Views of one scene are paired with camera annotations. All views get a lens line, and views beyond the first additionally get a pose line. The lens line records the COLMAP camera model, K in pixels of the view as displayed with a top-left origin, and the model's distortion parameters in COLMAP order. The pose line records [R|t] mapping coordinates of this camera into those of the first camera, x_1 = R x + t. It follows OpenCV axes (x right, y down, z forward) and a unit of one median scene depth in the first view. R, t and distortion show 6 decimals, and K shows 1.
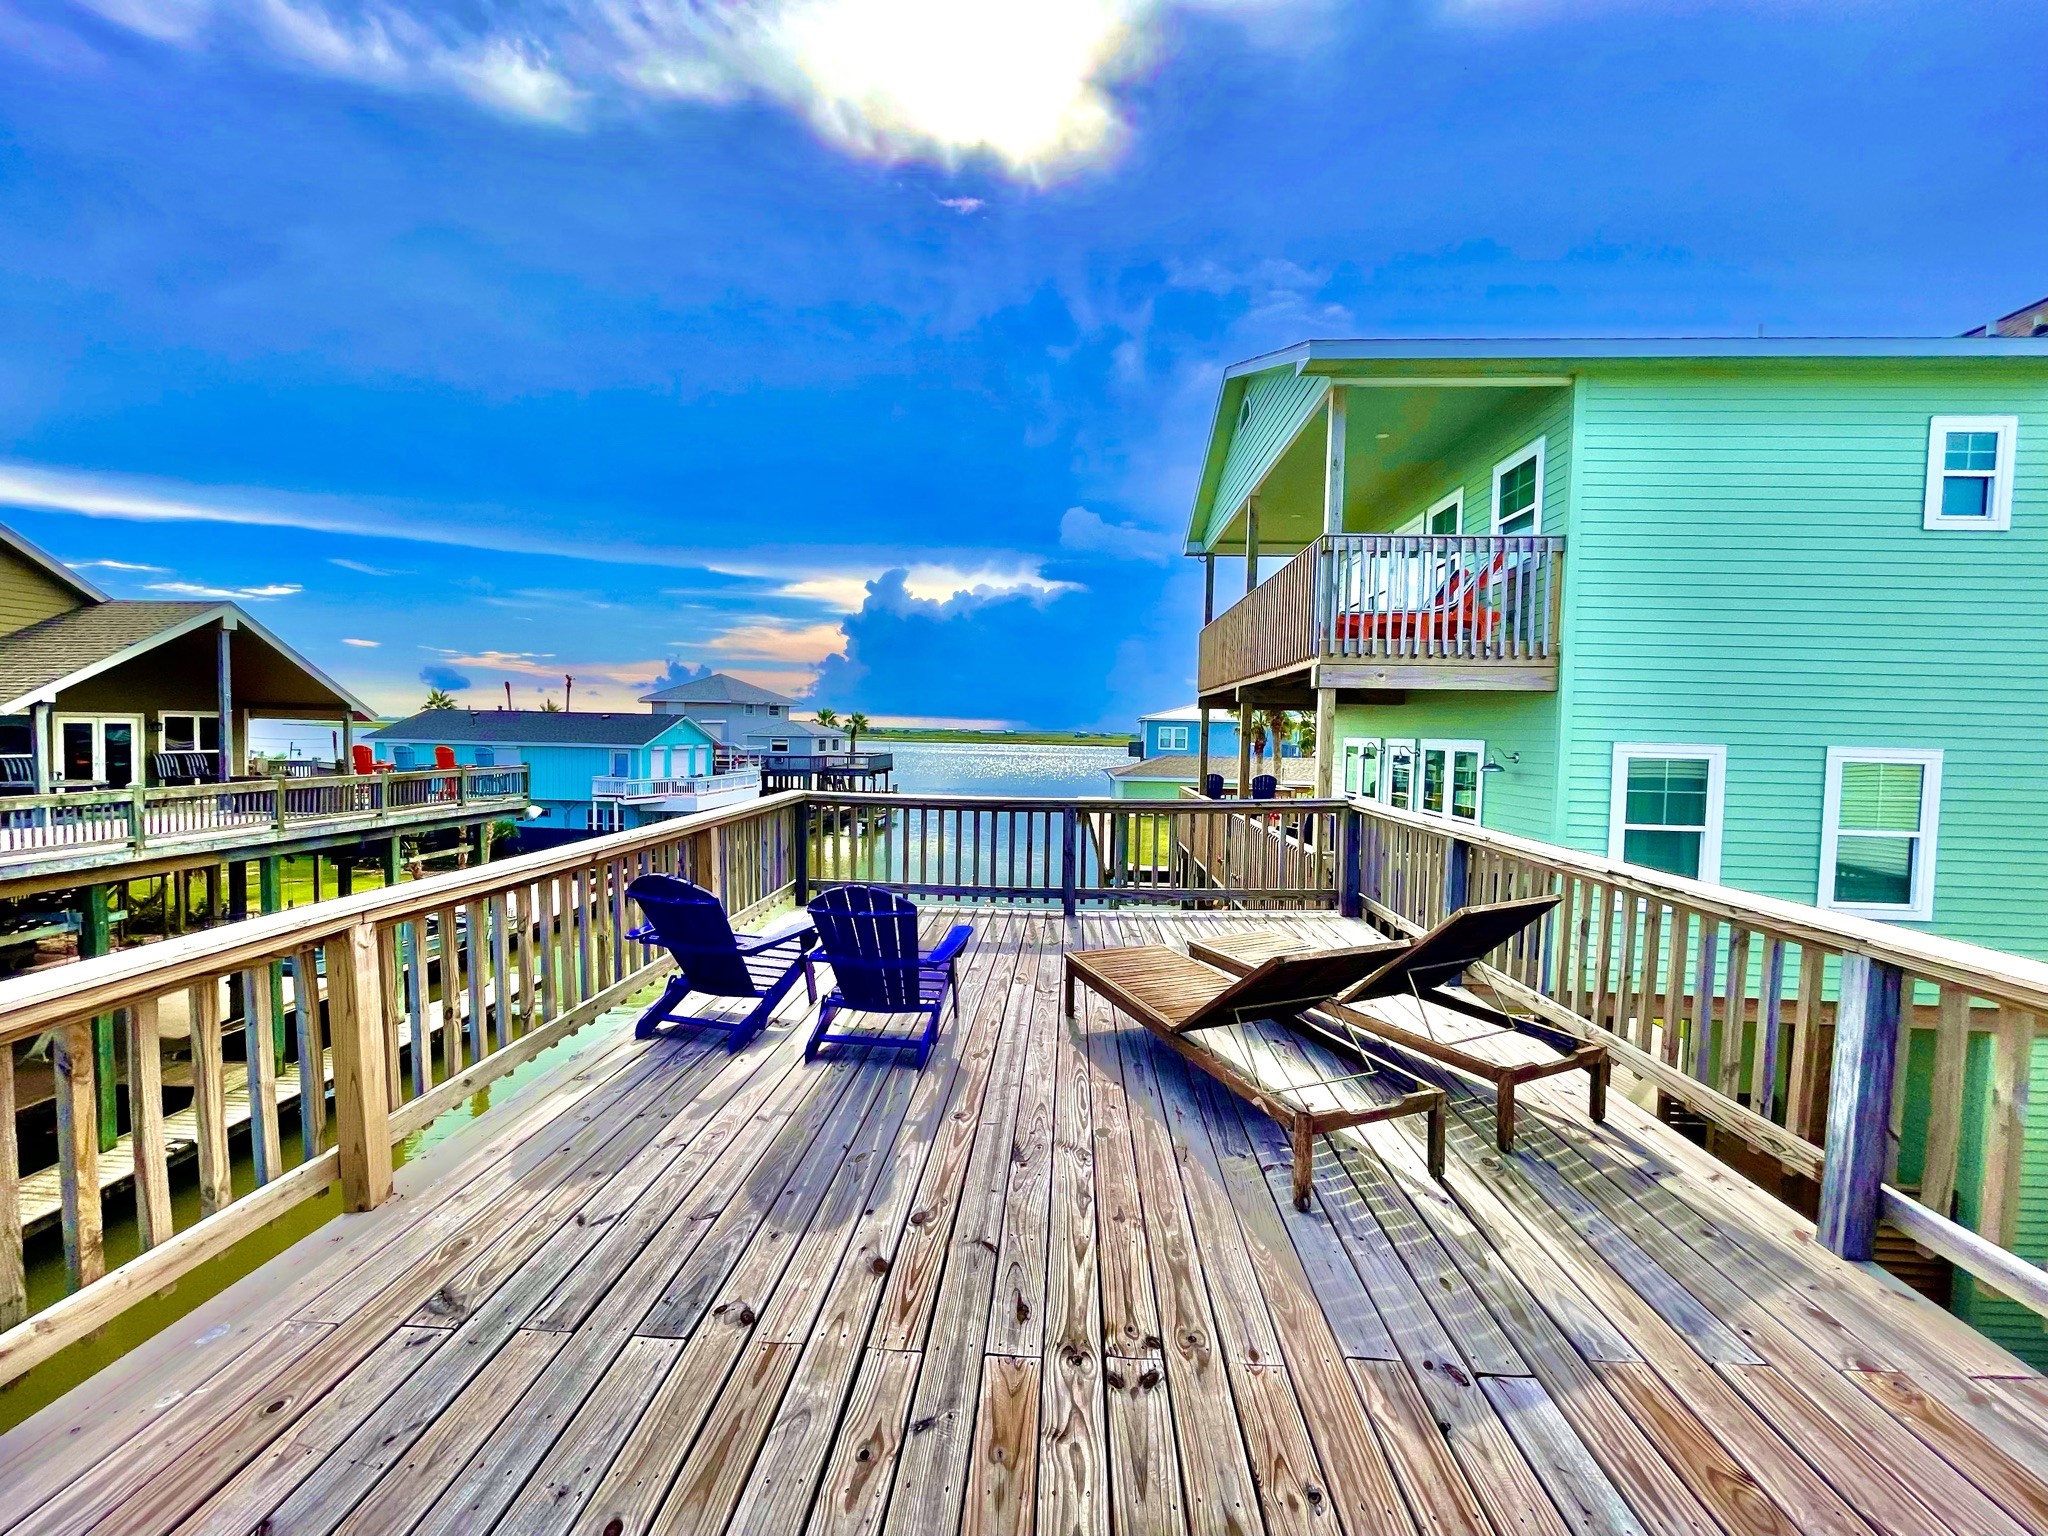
lens RADIAL K [[834.0, 0, 1024.0], [0, 834.0, 768.0], [0, 0, 1]] dist [-0.002703, -0.000247]
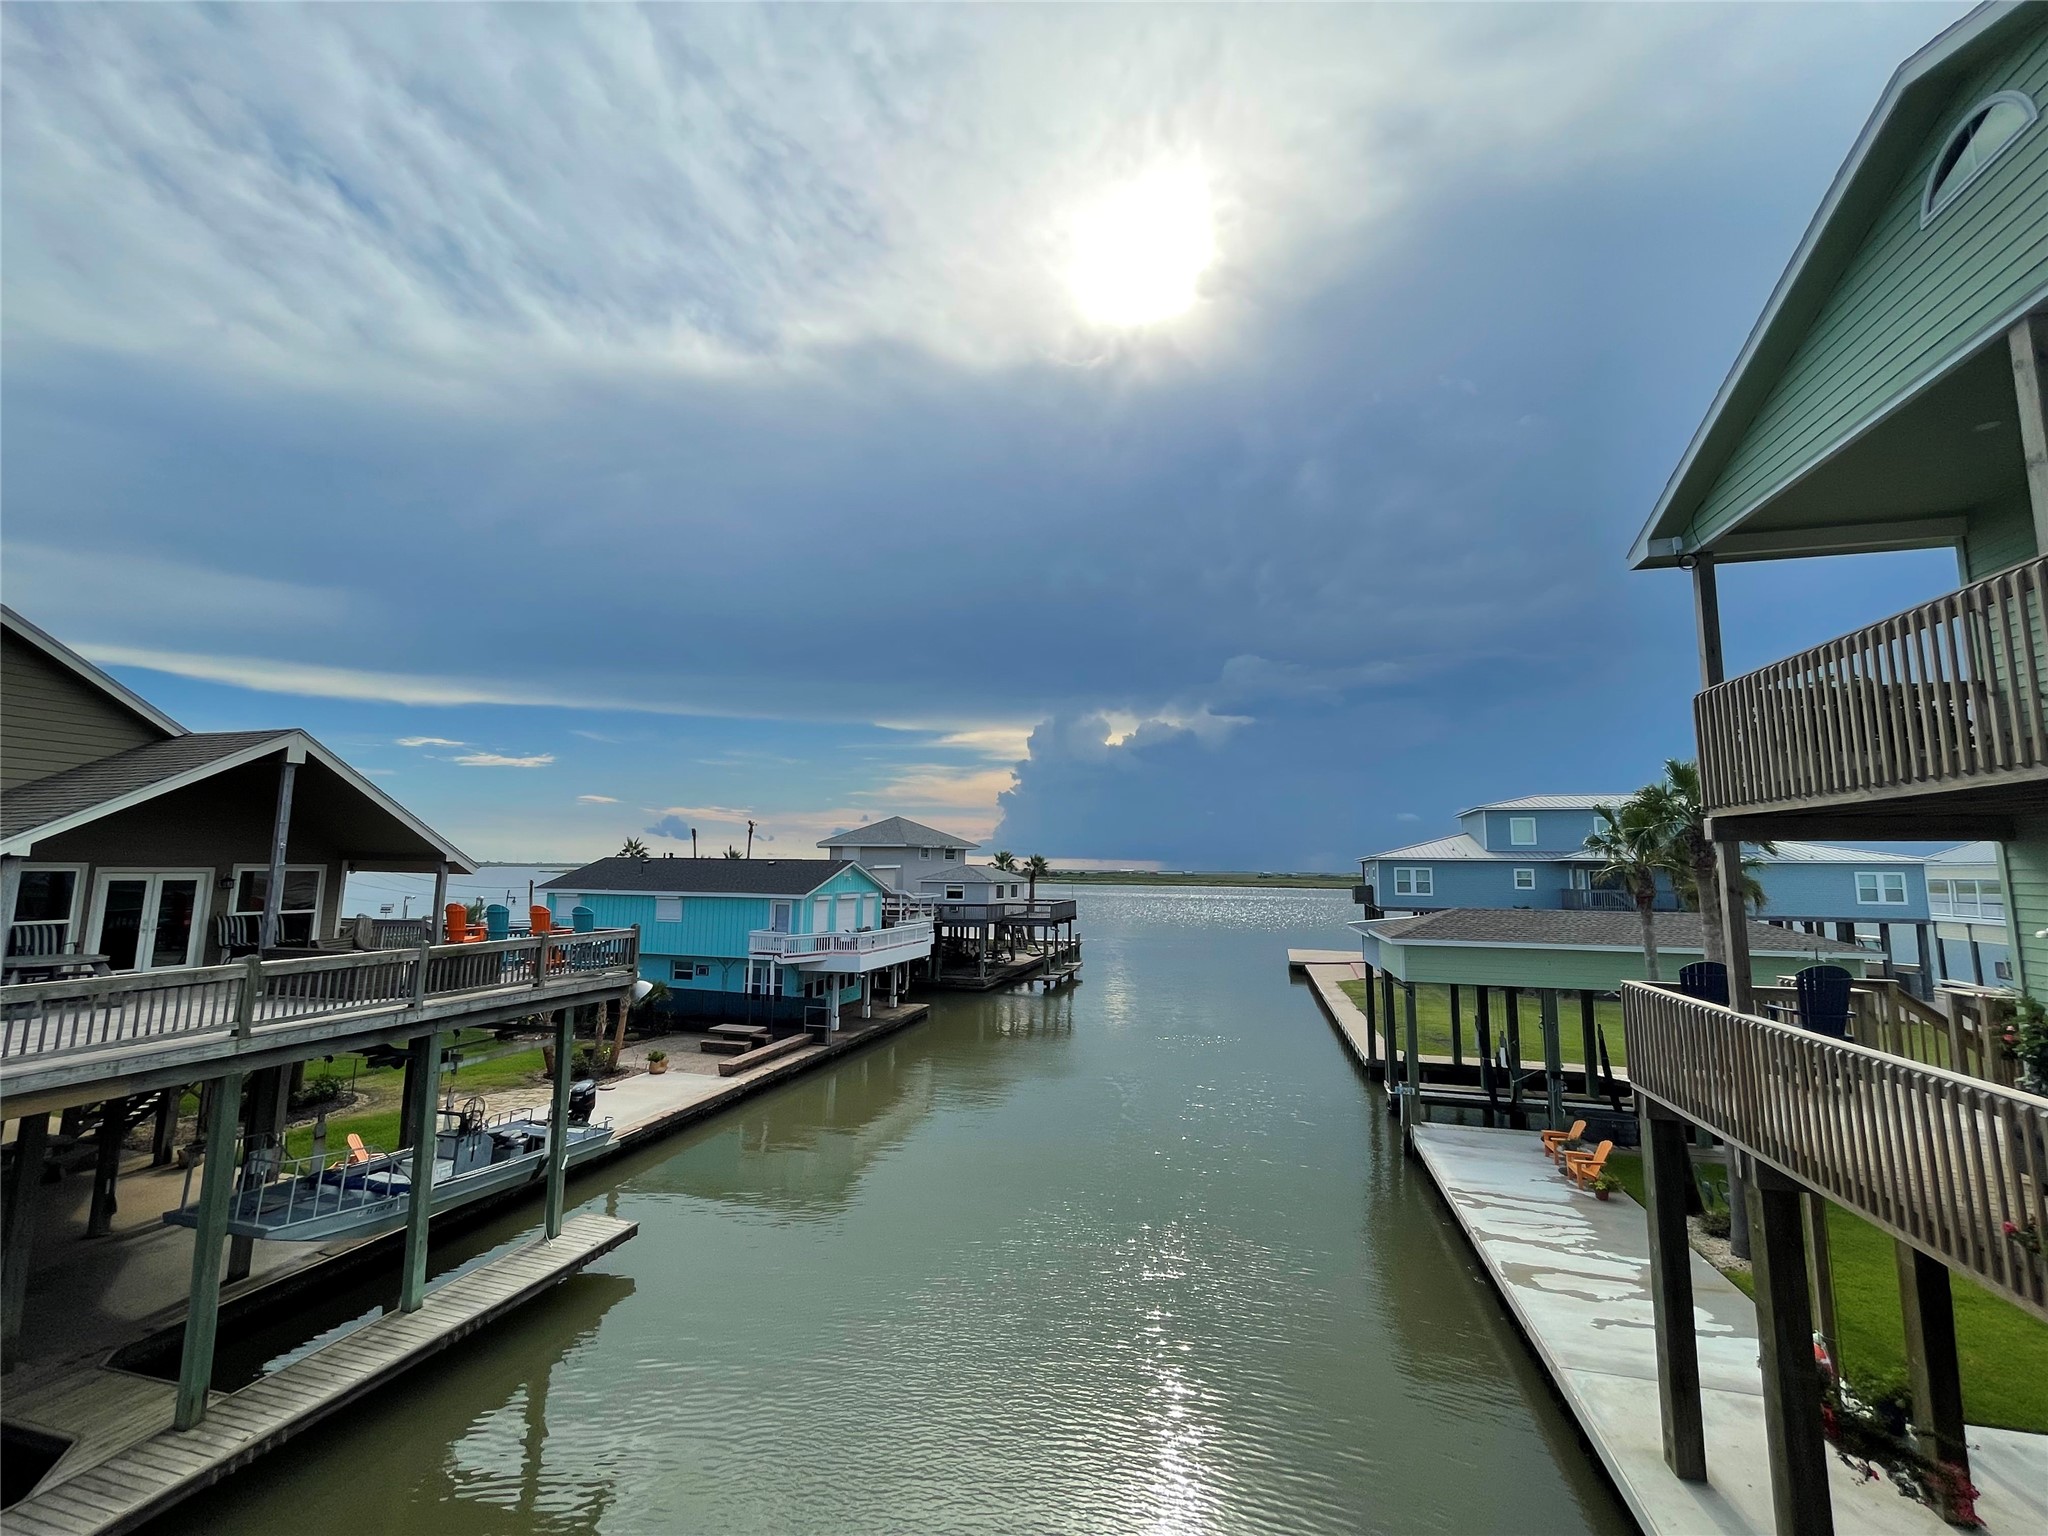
lens RADIAL K [[834.0, 0, 1024.0], [0, 834.0, 768.0], [0, 0, 1]] dist [-0.002703, -0.000247]
pose [[0.978610, -0.034804, -0.202760, -0.042017], [0.000168, 0.985720, -0.168391, -0.011071], [0.205726, 0.164755, 0.964641, 0.162752]]
